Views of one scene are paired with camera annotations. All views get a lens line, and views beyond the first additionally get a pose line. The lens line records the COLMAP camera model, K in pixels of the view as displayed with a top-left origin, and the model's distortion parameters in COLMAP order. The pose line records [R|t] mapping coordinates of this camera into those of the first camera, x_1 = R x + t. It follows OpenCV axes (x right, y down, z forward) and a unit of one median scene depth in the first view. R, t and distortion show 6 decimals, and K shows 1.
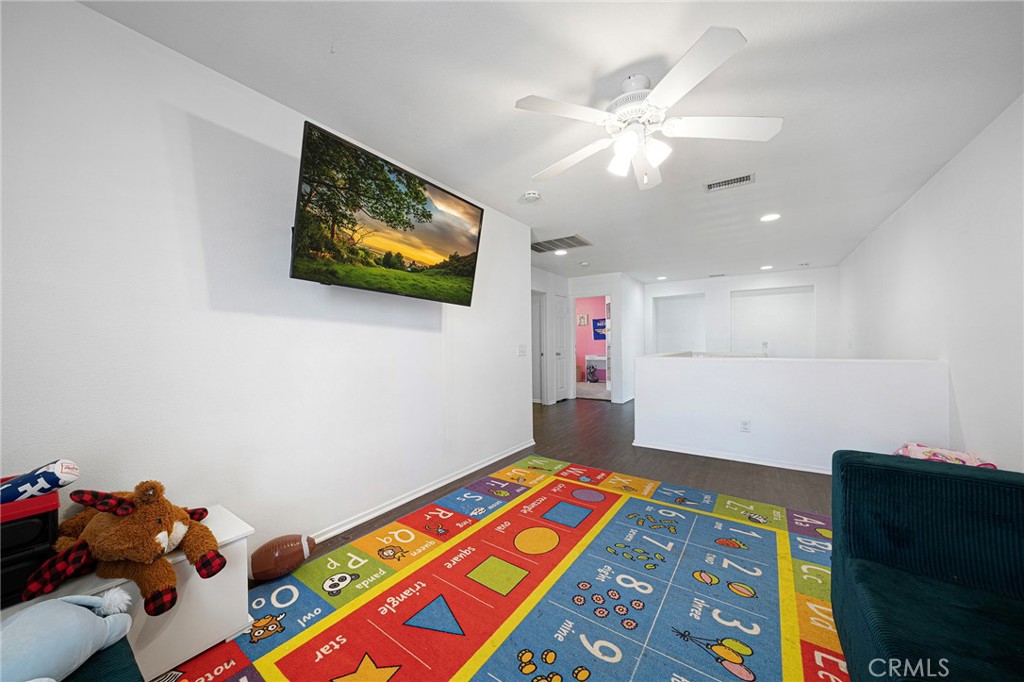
lens RADIAL K [[354.6, 0, 512.0], [0, 354.6, 341.3], [0, 0, 1]] dist [0.000774, -0.000024]
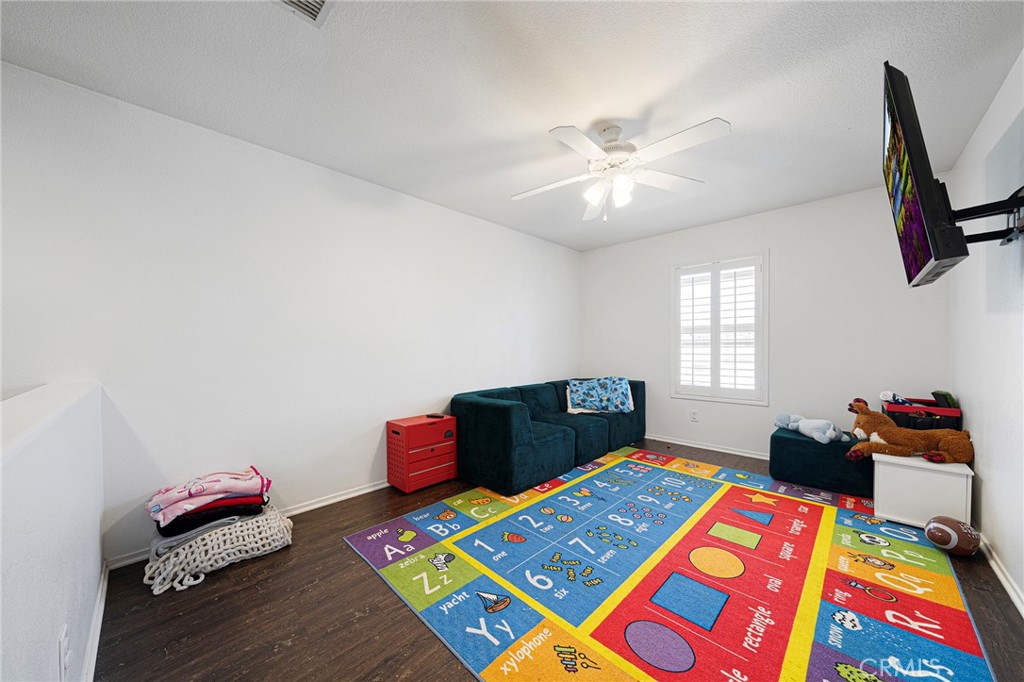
lens RADIAL K [[354.6, 0, 513.2], [0, 354.6, 345.0], [0, 0, 1]] dist [0.000774, -0.000024]
pose [[-0.987365, 0.012697, 0.157956, 0.434358], [0.012021, 0.999914, -0.005235, 0.006250], [-0.158009, -0.003271, -0.987432, 1.991945]]
